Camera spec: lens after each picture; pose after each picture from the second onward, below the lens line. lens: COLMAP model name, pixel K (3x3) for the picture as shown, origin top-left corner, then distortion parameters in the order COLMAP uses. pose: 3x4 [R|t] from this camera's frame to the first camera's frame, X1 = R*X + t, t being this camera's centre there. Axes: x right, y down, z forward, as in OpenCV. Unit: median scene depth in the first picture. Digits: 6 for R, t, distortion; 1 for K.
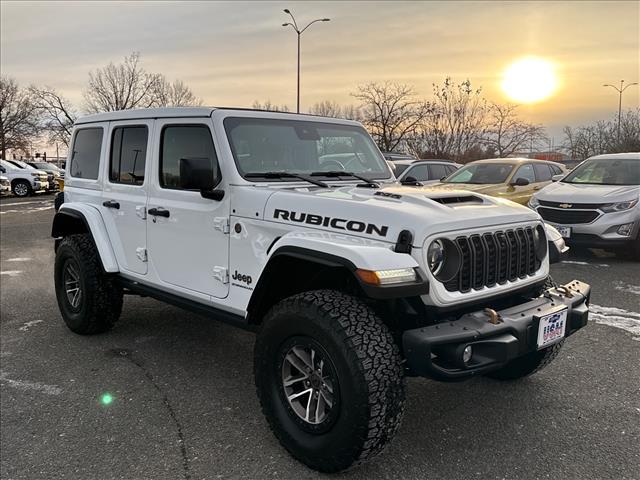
lens RADIAL K [[561.3, 0, 320.7], [0, 561.3, 238.7], [0, 0, 1]] dist [0.017908, 0.000026]
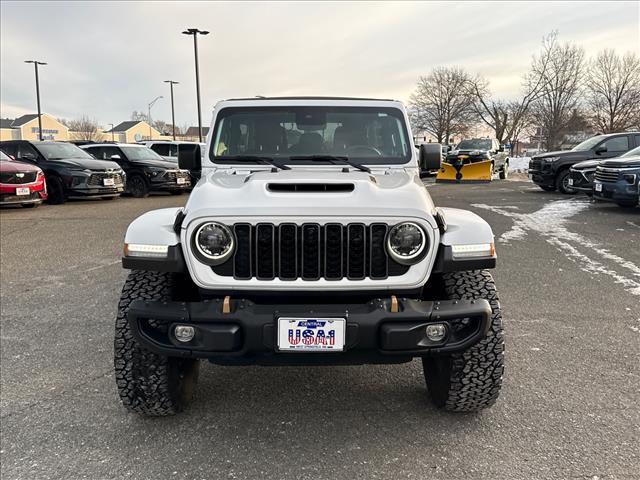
lens RADIAL K [[561.3, 0, 321.0], [0, 561.3, 241.1], [0, 0, 1]] dist [0.017908, 0.000026]
pose [[0.748544, 0.103727, -0.654922, 0.939260], [-0.081642, 0.994591, 0.064211, -0.042882], [0.658040, 0.005404, 0.752964, 0.334775]]
